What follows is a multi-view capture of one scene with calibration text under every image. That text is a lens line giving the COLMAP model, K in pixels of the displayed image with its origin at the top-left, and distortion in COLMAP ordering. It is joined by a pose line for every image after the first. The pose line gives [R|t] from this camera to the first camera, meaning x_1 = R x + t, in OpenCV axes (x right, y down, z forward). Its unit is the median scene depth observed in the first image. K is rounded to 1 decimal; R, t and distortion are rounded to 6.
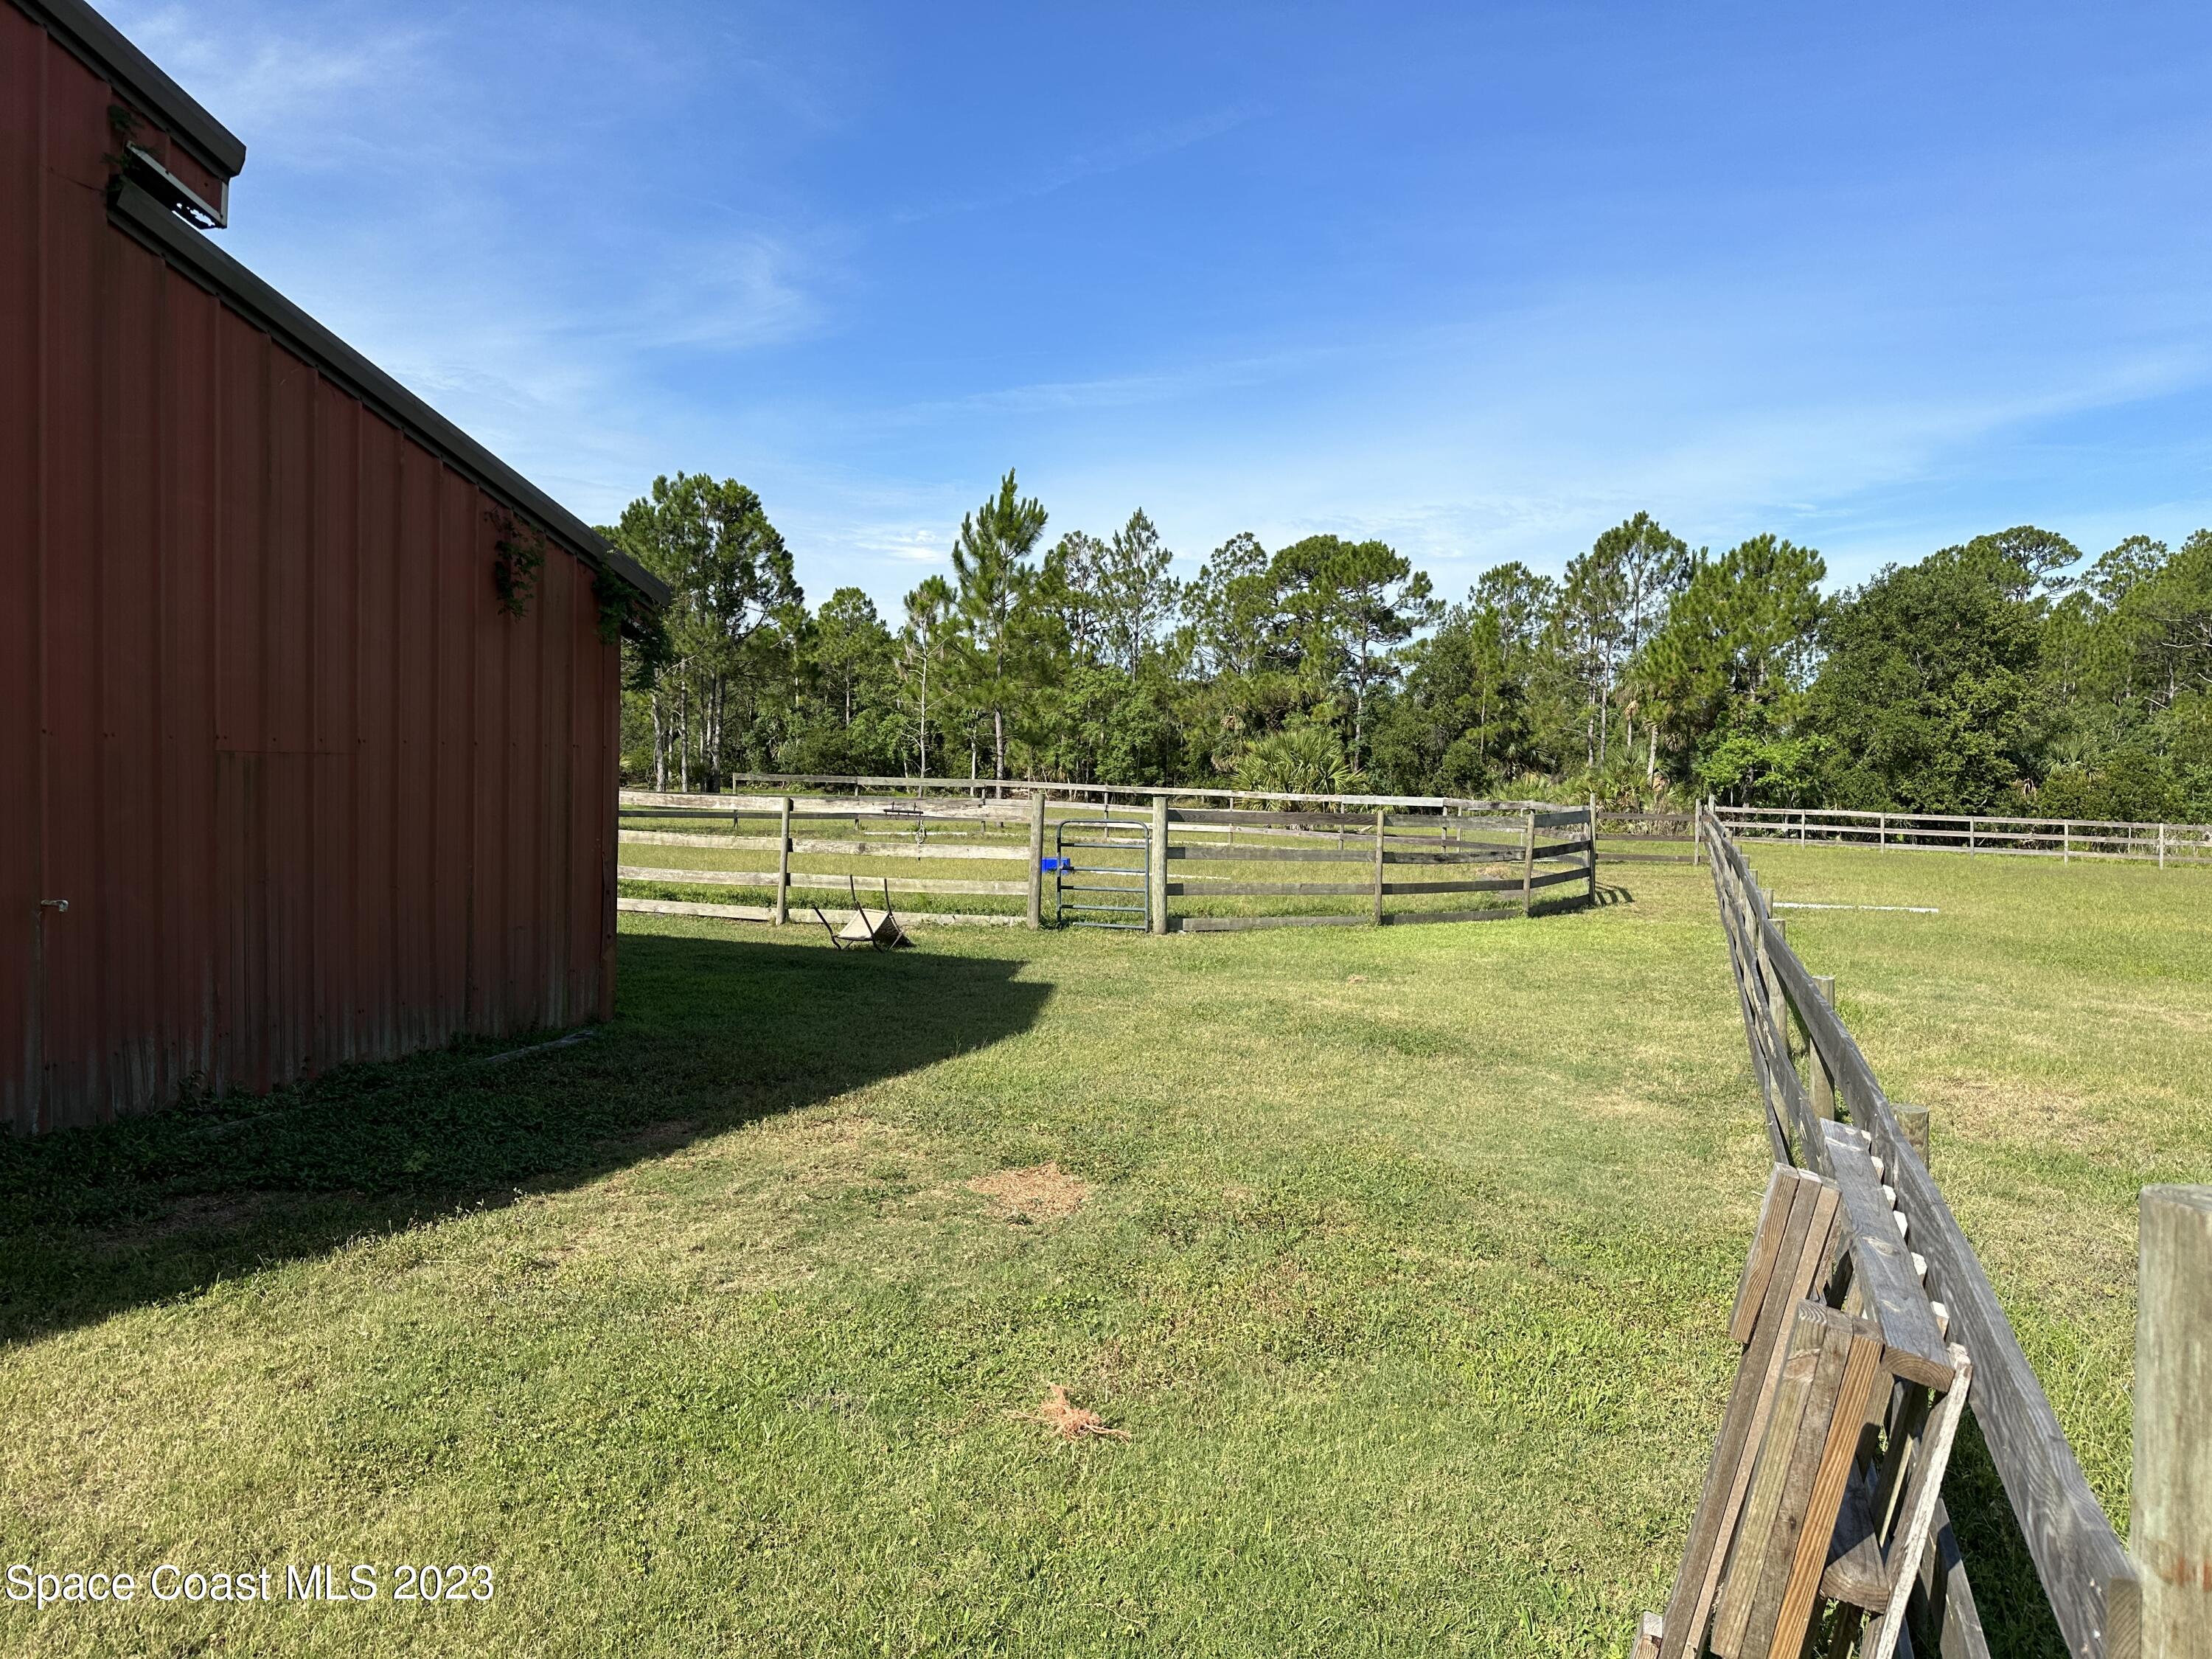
lens RADIAL K [[1579.7, 0, 1111.1], [0, 1579.7, 843.1], [0, 0, 1]] dist [0.021859, -0.028841]
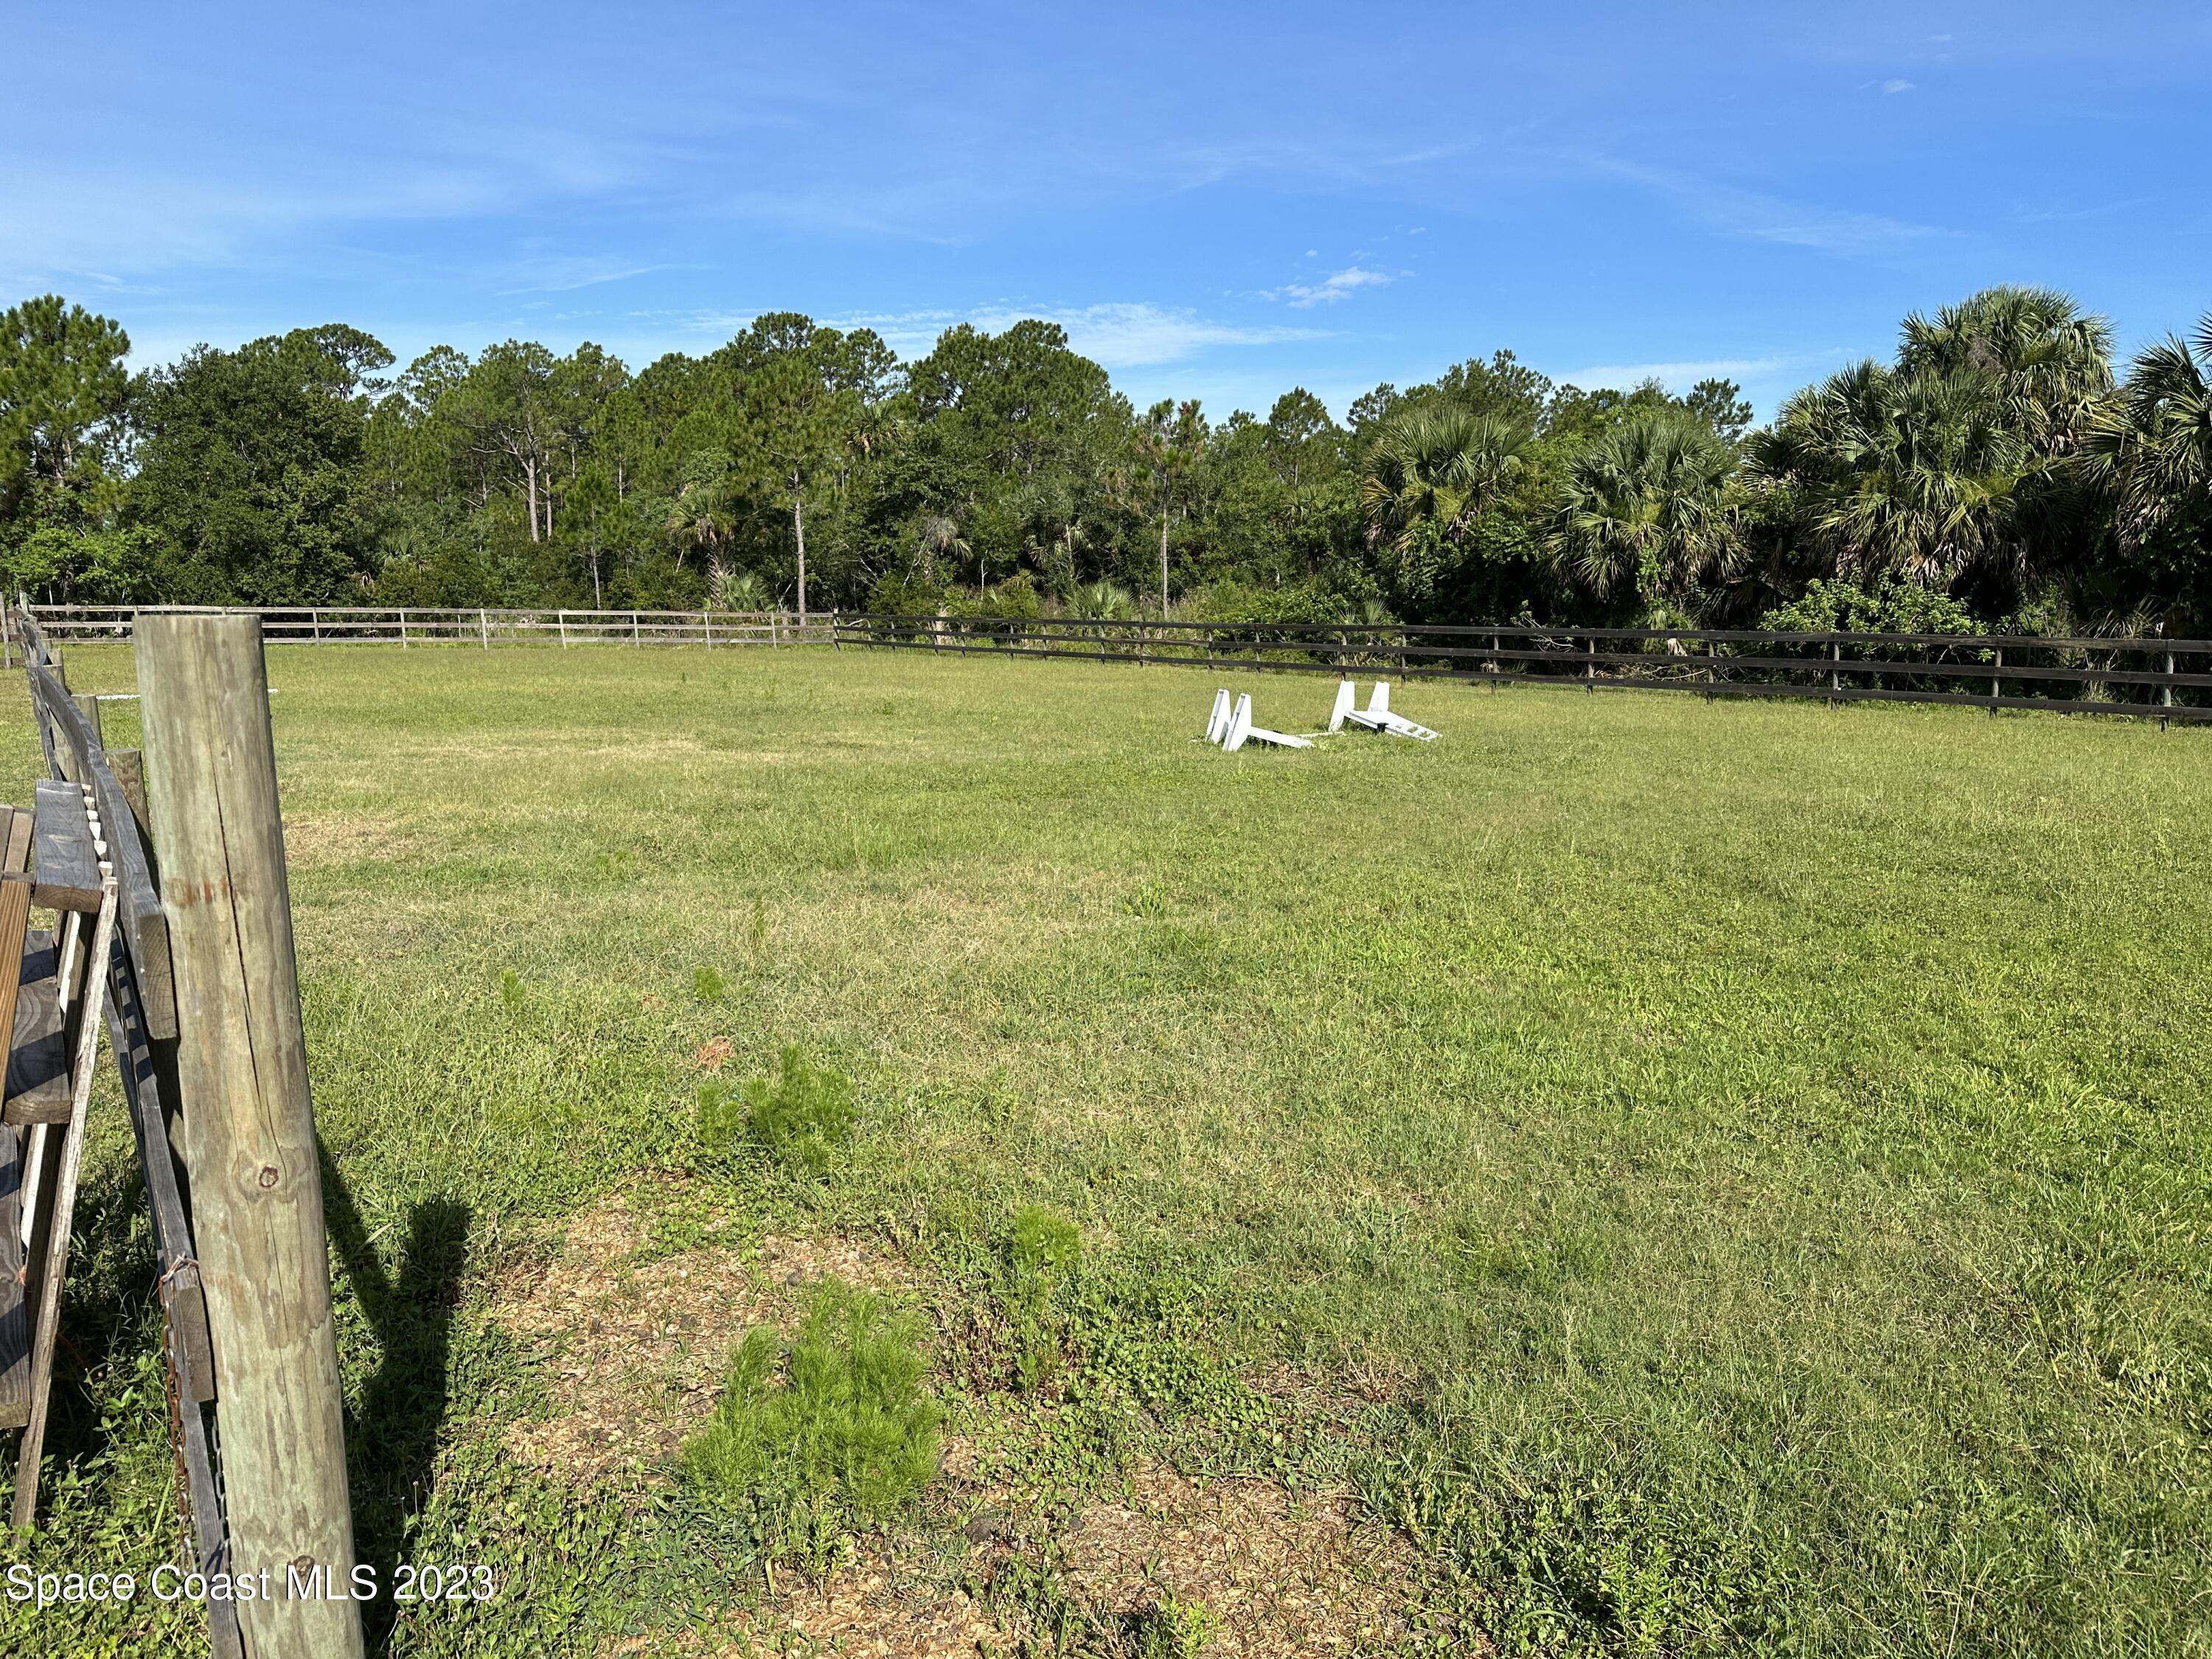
lens RADIAL K [[1579.7, 0, 1114.3], [0, 1579.7, 808.3], [0, 0, 1]] dist [0.021859, -0.028841]
pose [[0.576257, -0.133096, 0.806358, 0.001285], [0.049796, 0.990535, 0.127909, 0.005211], [-0.815750, -0.033555, 0.577431, -0.007904]]
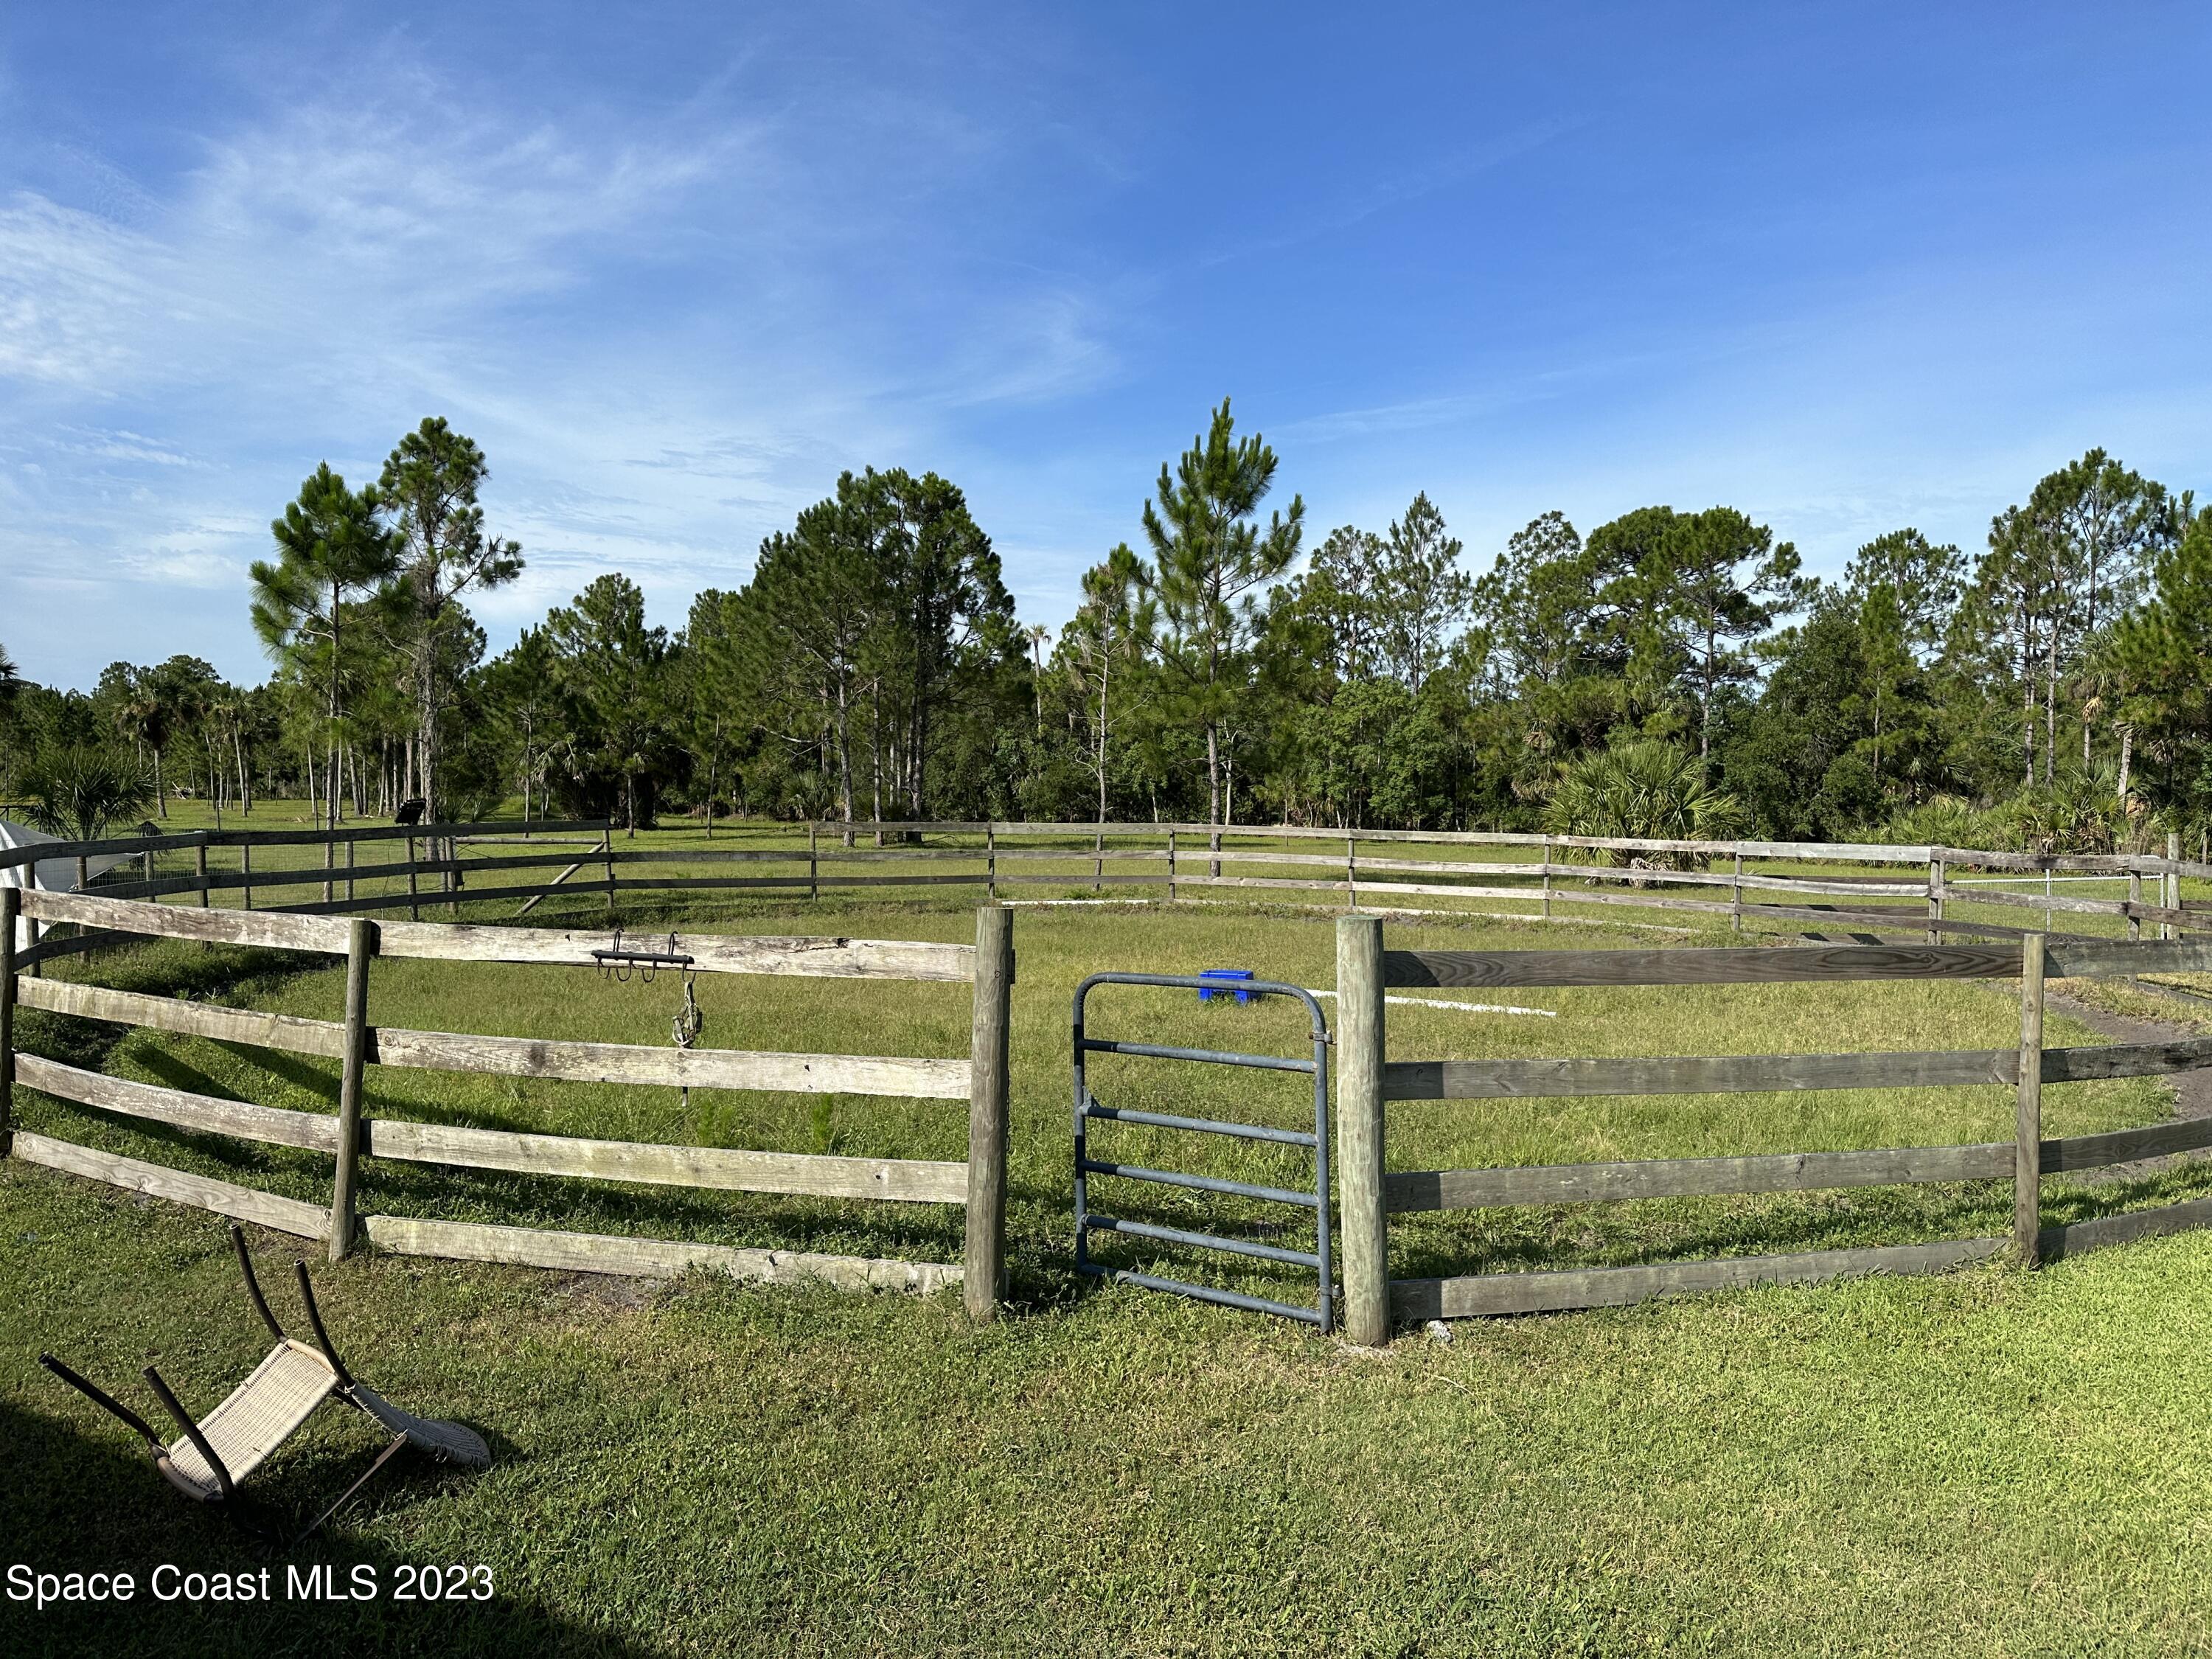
lens RADIAL K [[1579.7, 0, 1061.9], [0, 1579.7, 842.0], [0, 0, 1]] dist [0.021859, -0.028841]
pose [[0.977088, -0.012765, -0.212453, 0.010189], [0.008427, 0.999737, -0.021309, -0.009581], [0.212670, 0.019030, 0.976939, 0.168043]]
